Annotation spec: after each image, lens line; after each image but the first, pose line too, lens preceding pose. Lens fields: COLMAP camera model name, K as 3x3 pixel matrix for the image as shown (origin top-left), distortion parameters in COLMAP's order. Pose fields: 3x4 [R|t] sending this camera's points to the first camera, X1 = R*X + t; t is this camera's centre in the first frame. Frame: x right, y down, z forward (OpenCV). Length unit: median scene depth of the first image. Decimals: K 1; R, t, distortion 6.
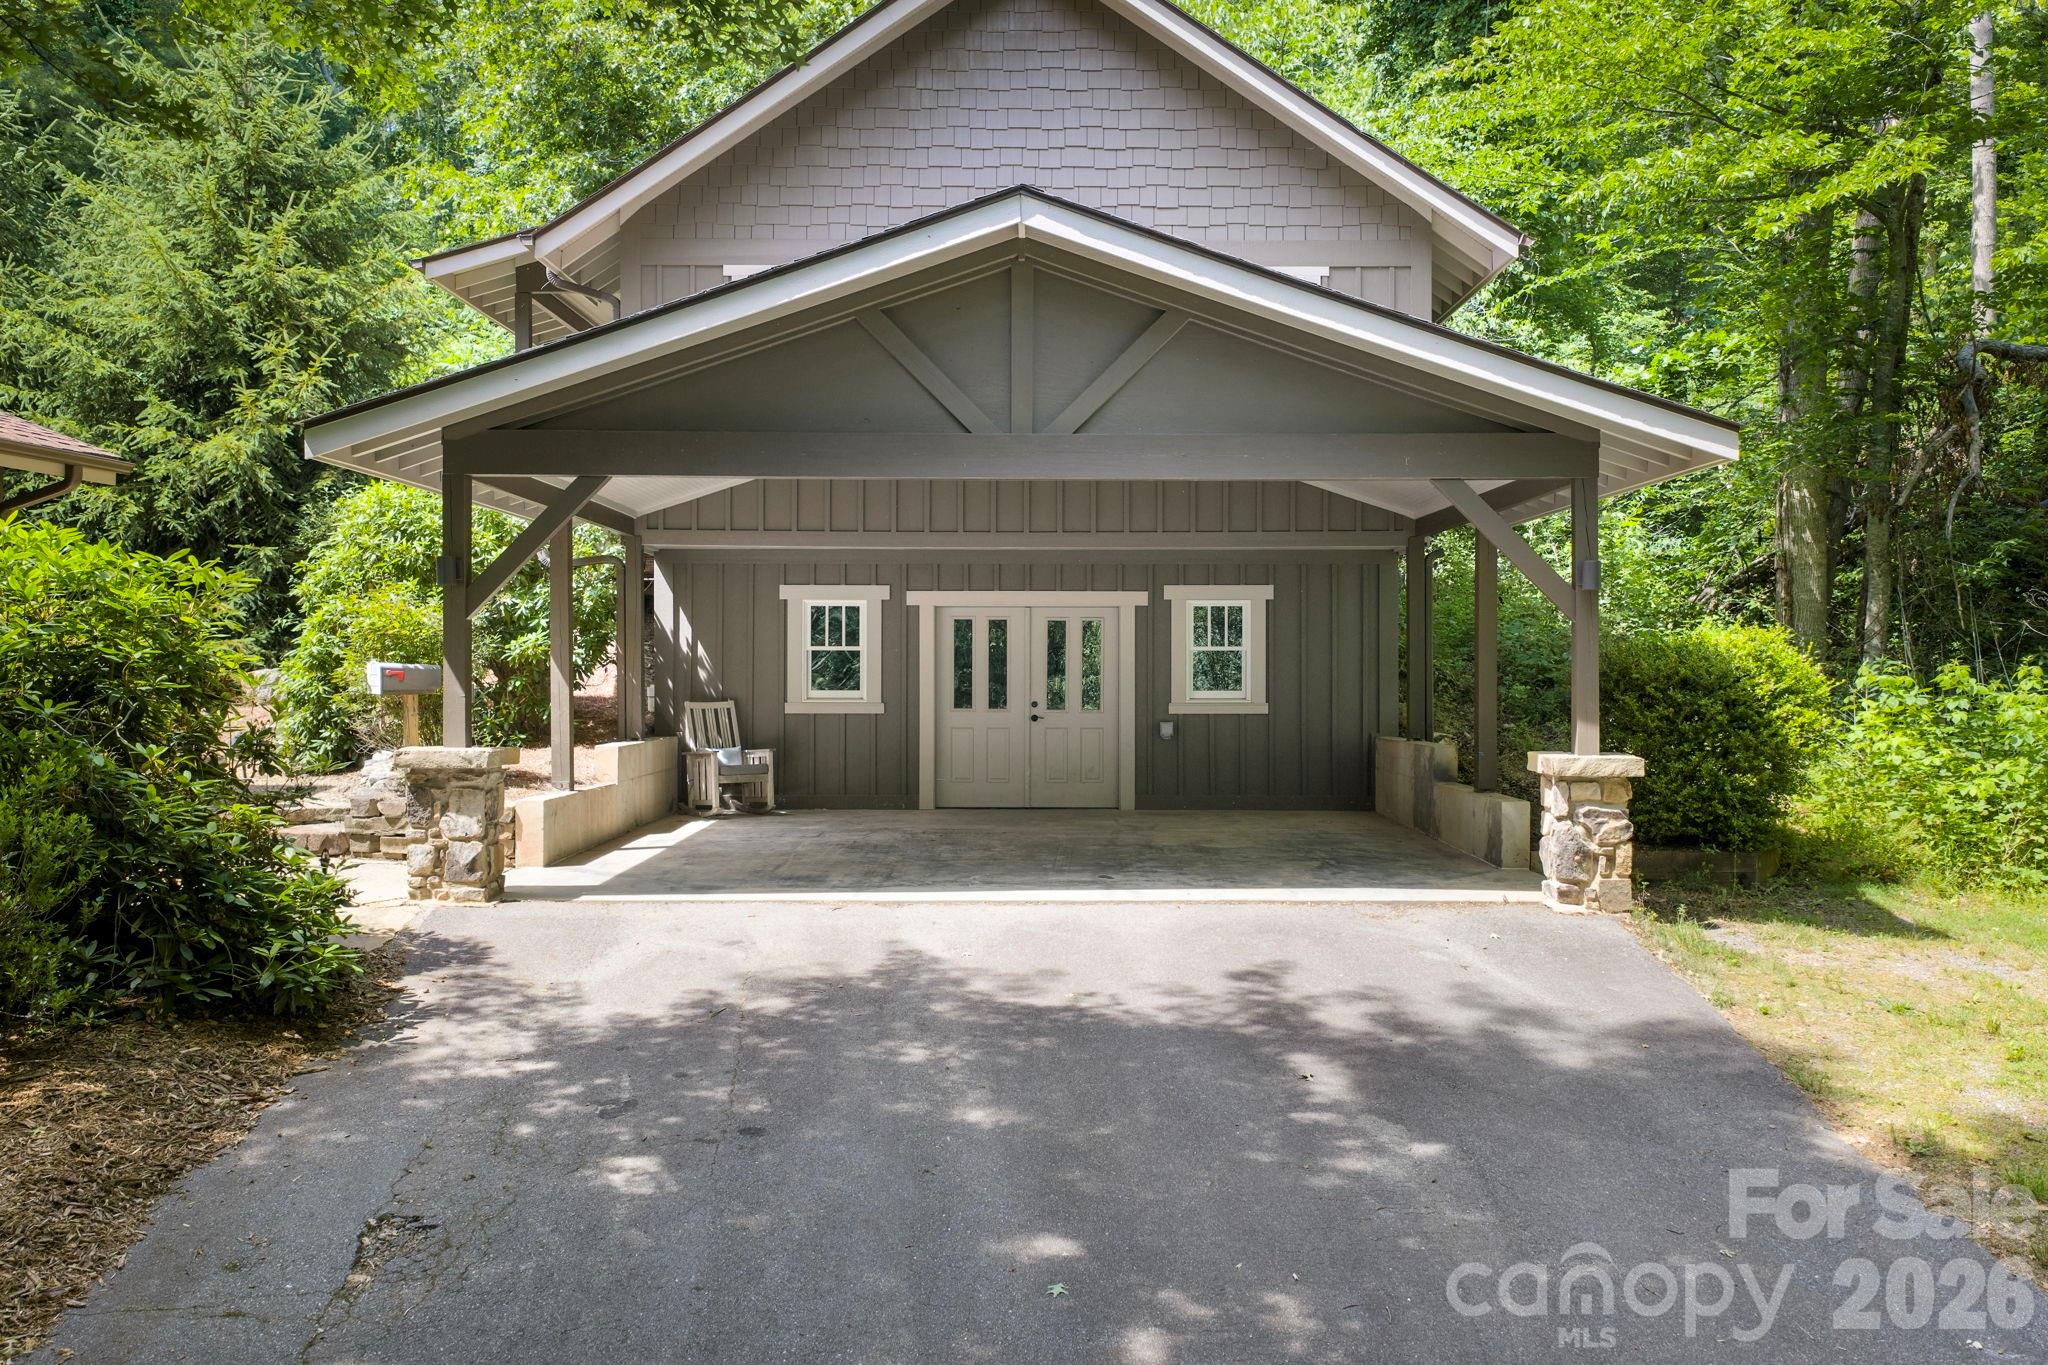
lens RADIAL K [[1717.4, 0, 1030.1], [0, 1717.4, 684.2], [0, 0, 1]] dist [-0.011860, -0.001854]
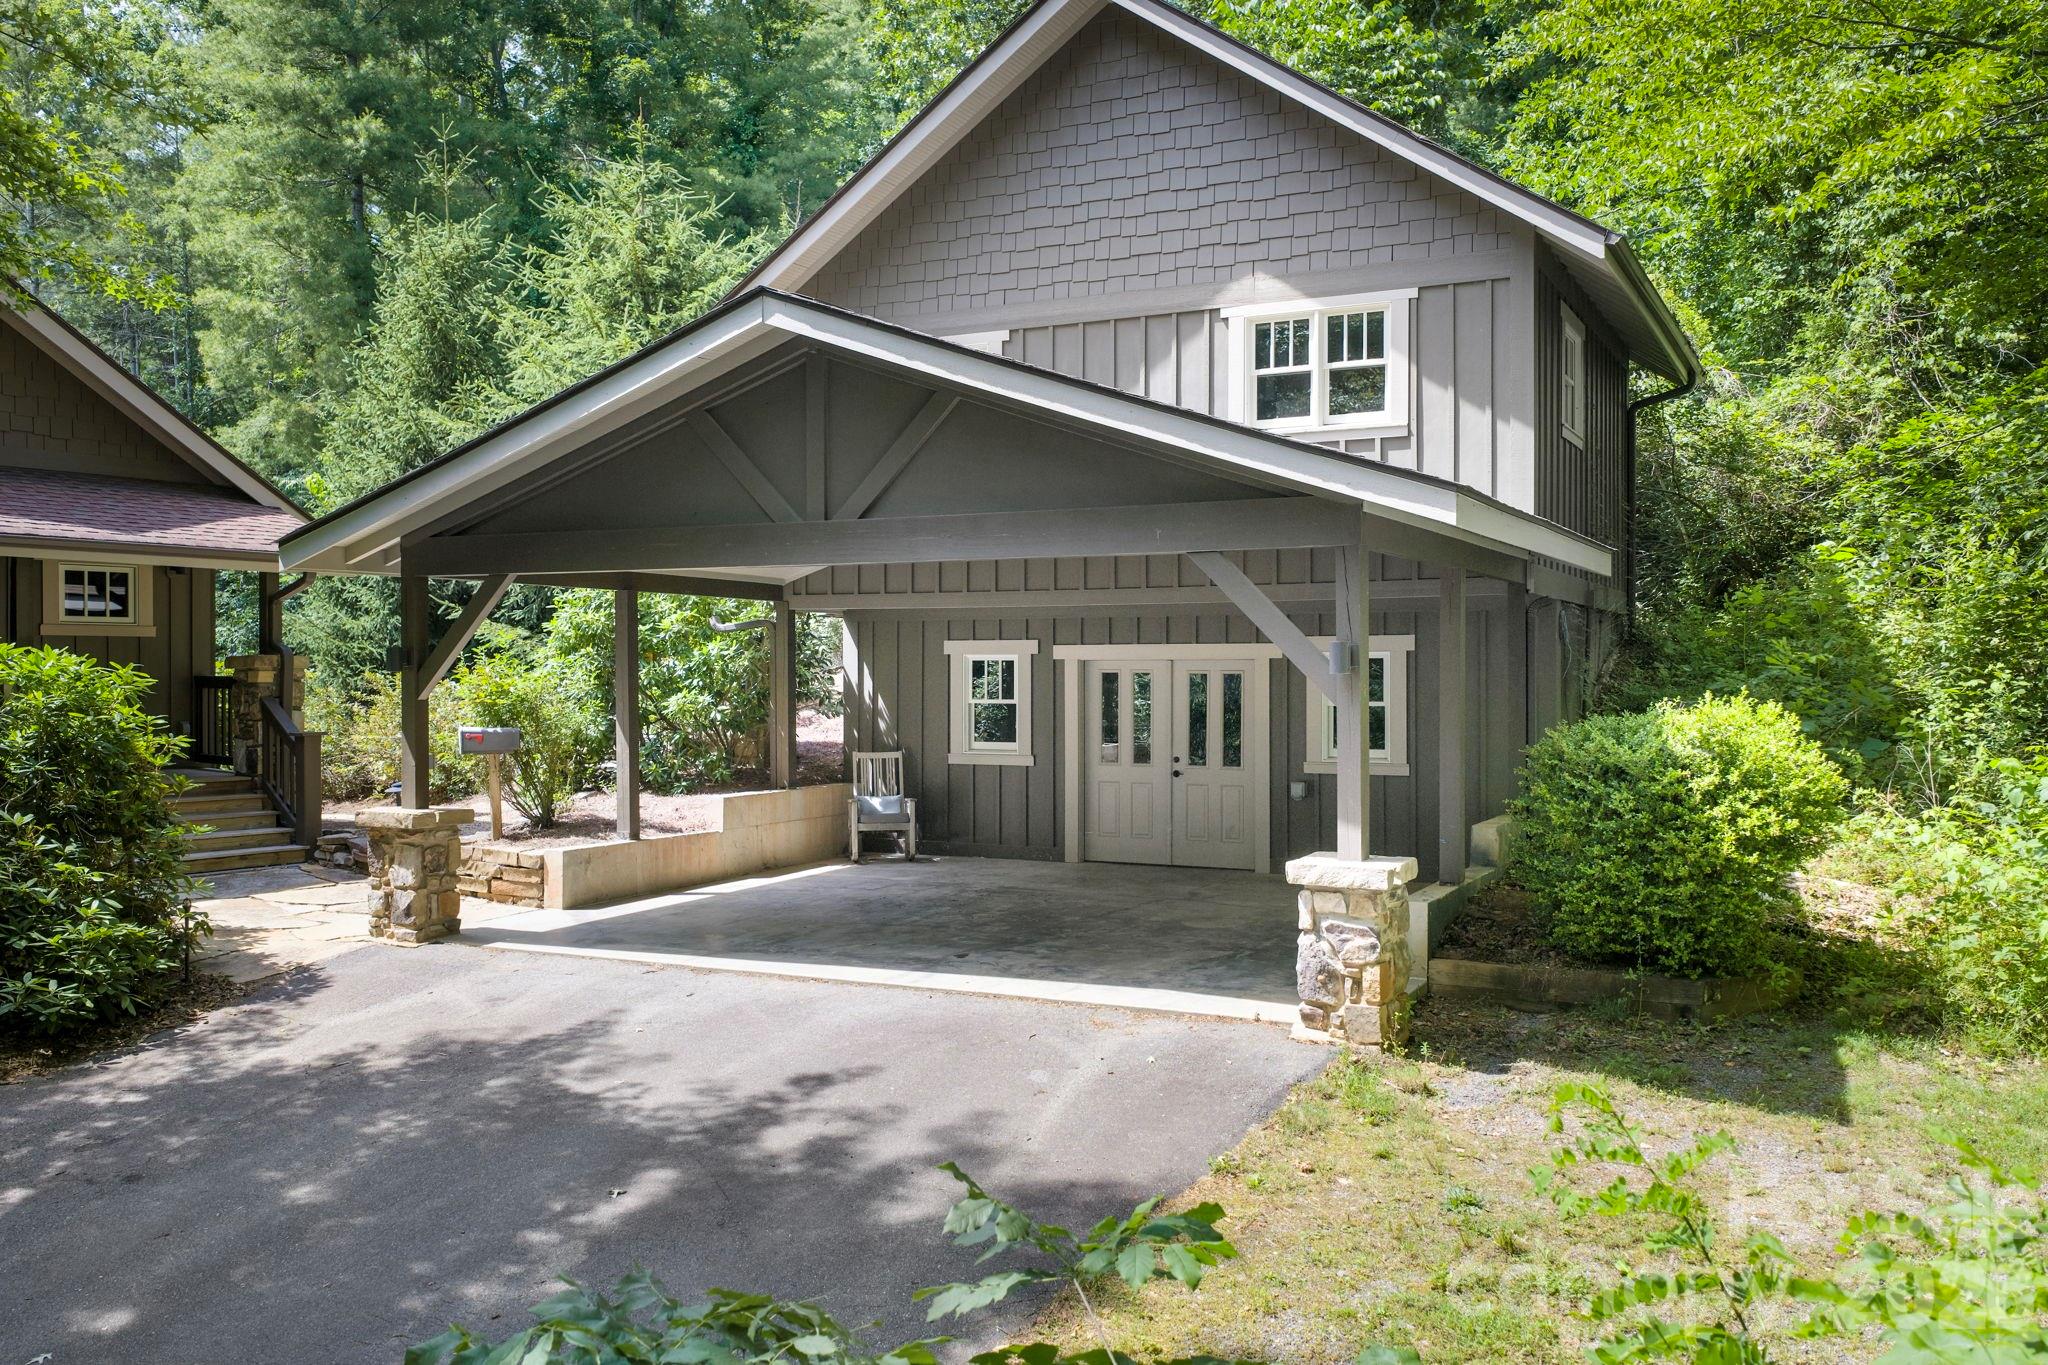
lens RADIAL K [[1717.4, 0, 1029.8], [0, 1717.4, 679.5], [0, 0, 1]] dist [-0.011860, -0.001854]
pose [[0.893609, -0.000710, -0.448845, 0.397350], [-0.000631, 0.999996, -0.002837, -0.033669], [0.448845, 0.002819, 0.893605, 0.099282]]
